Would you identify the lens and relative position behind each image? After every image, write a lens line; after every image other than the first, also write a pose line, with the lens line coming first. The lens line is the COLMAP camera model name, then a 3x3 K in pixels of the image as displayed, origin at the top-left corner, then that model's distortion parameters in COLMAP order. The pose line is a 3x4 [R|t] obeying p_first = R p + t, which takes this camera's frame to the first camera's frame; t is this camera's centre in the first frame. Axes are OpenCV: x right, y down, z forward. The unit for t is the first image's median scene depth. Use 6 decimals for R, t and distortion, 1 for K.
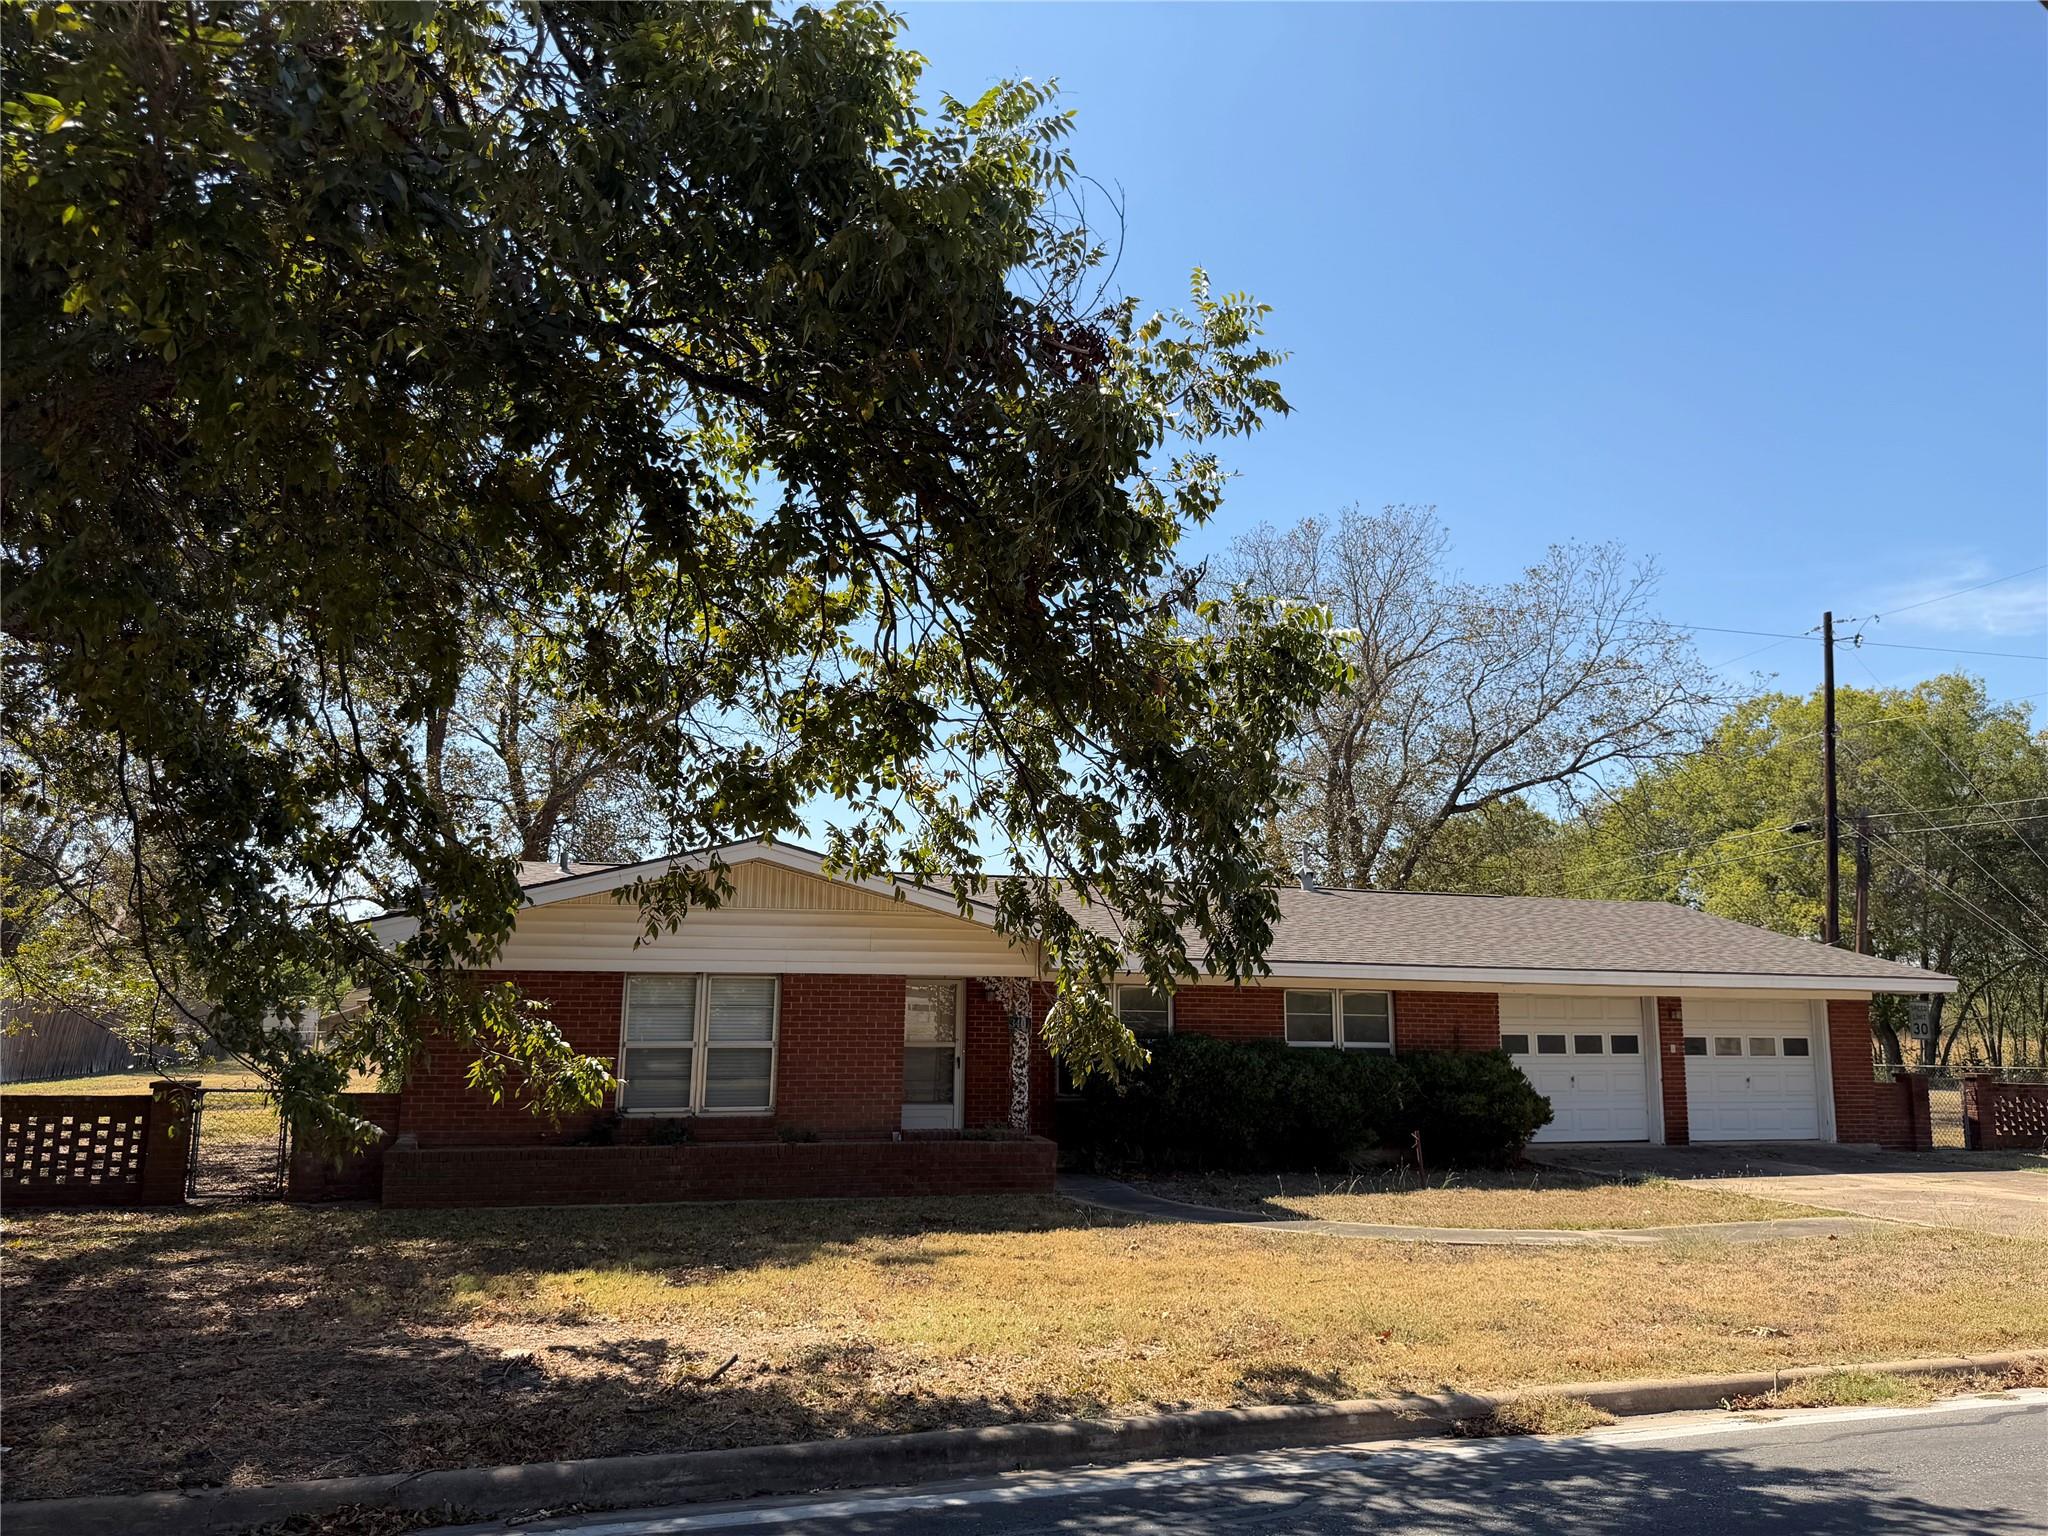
lens RADIAL K [[1435.7, 0, 1023.8], [0, 1435.7, 774.6], [0, 0, 1]] dist [0.023652, -0.037122]
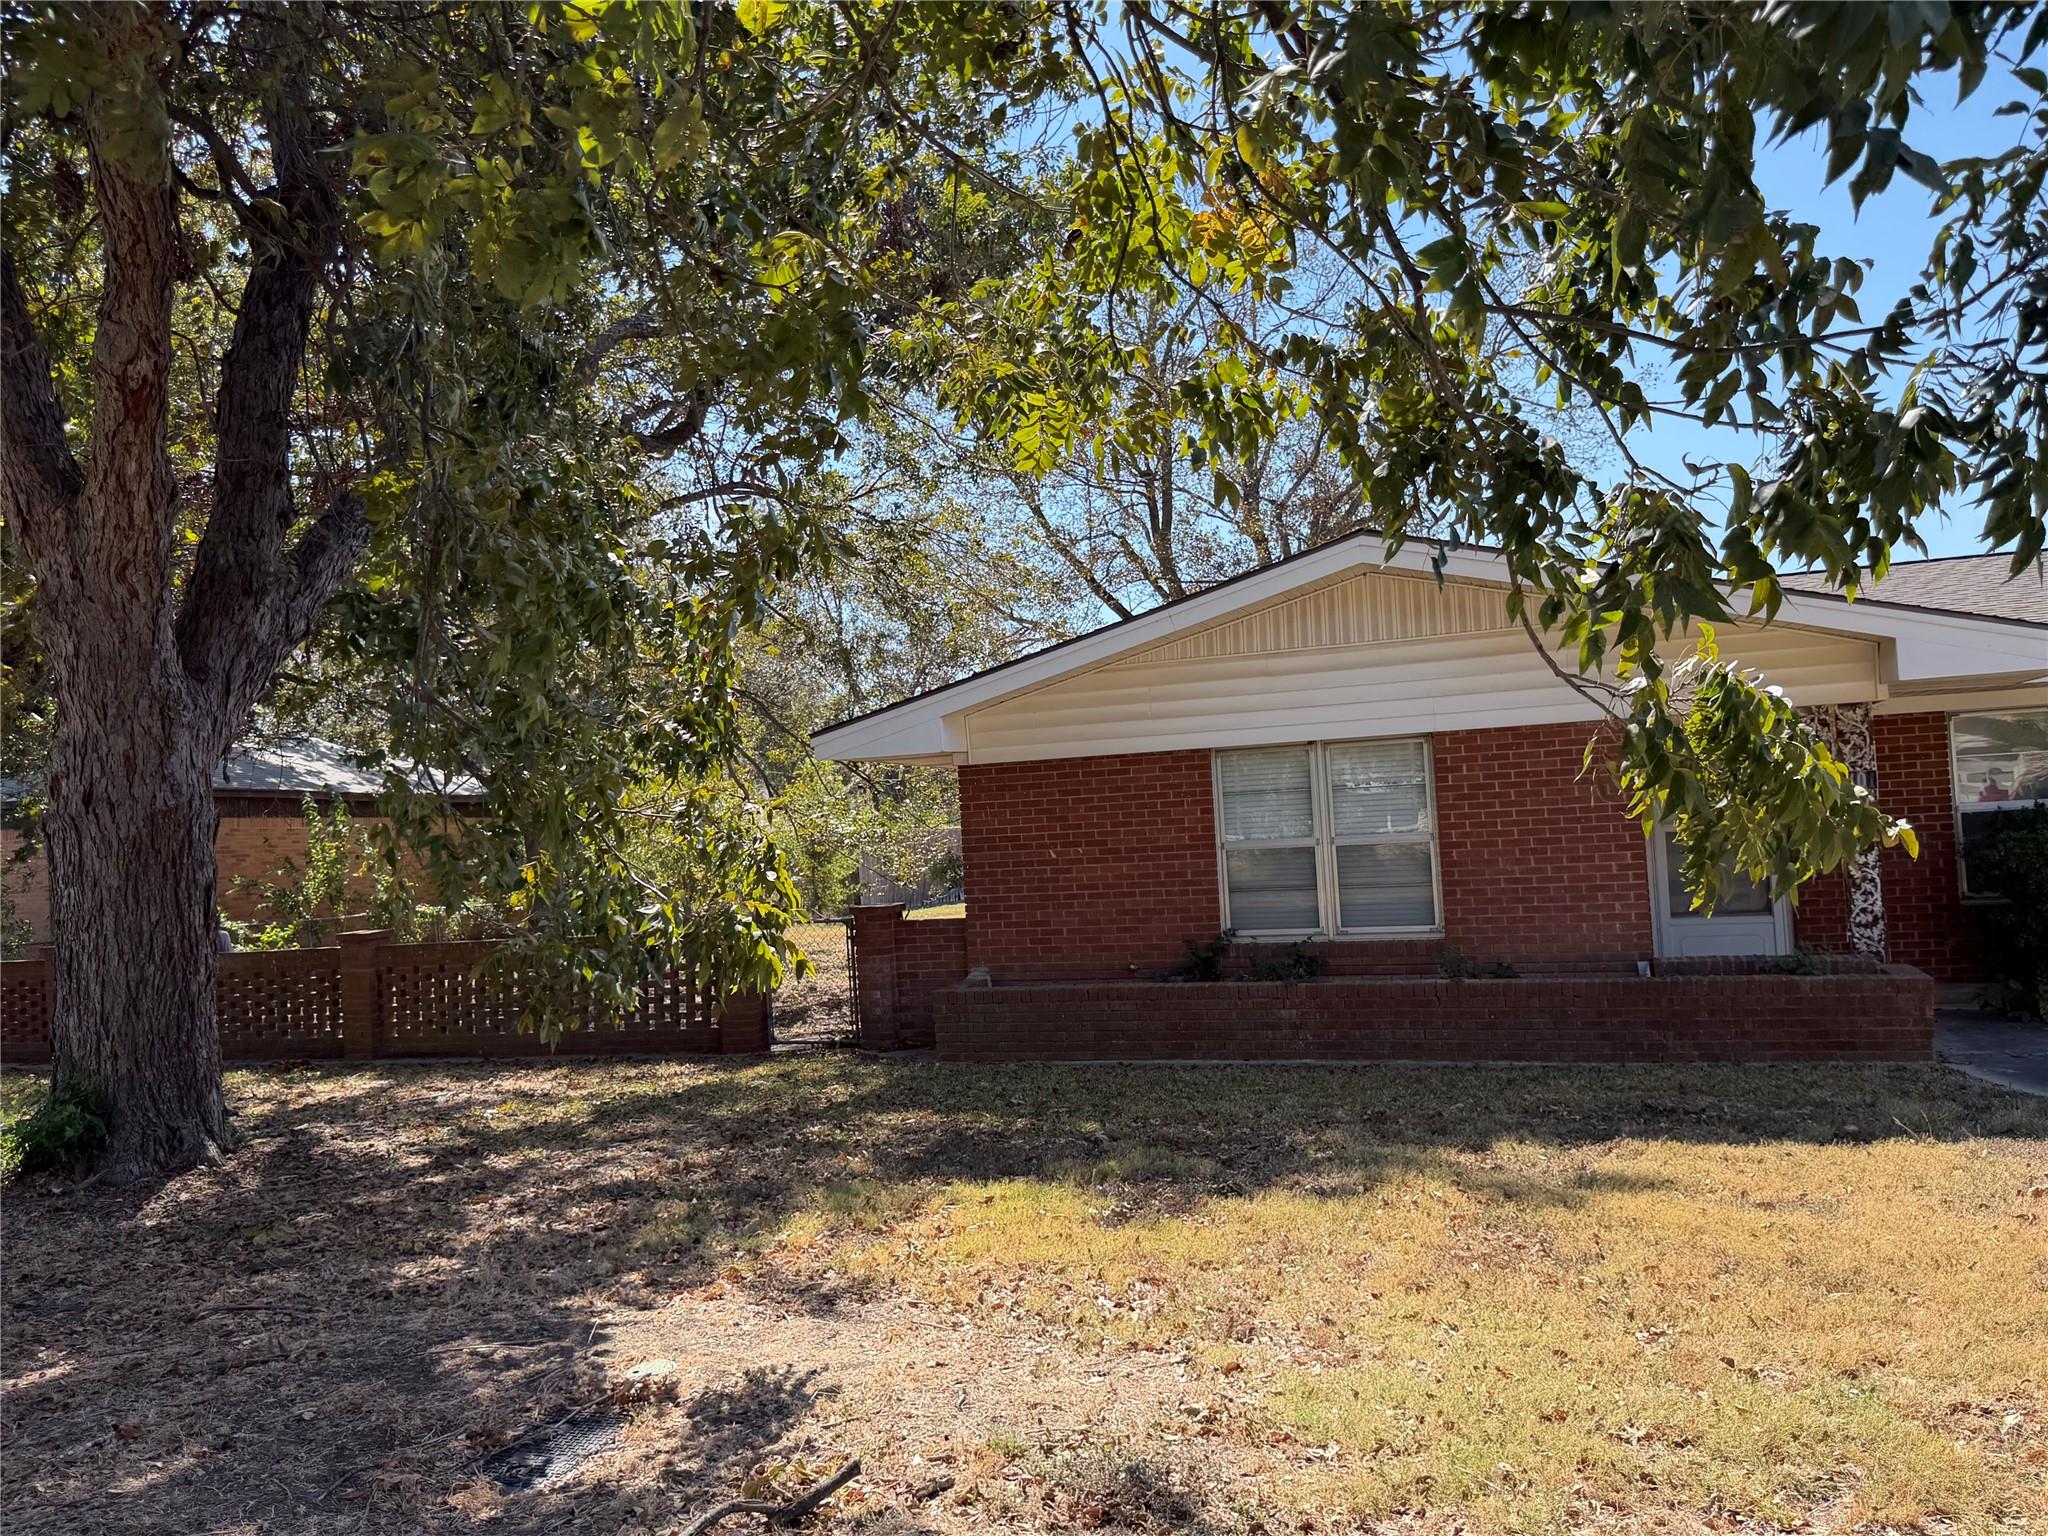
lens RADIAL K [[1523.1, 0, 1037.4], [0, 1523.1, 767.5], [0, 0, 1]] dist [0.011214, -0.007298]
pose [[0.823605, -0.076688, -0.561955, 0.082834], [0.149949, 0.985003, 0.085346, 0.068677], [0.546983, -0.154556, 0.822753, 0.322491]]
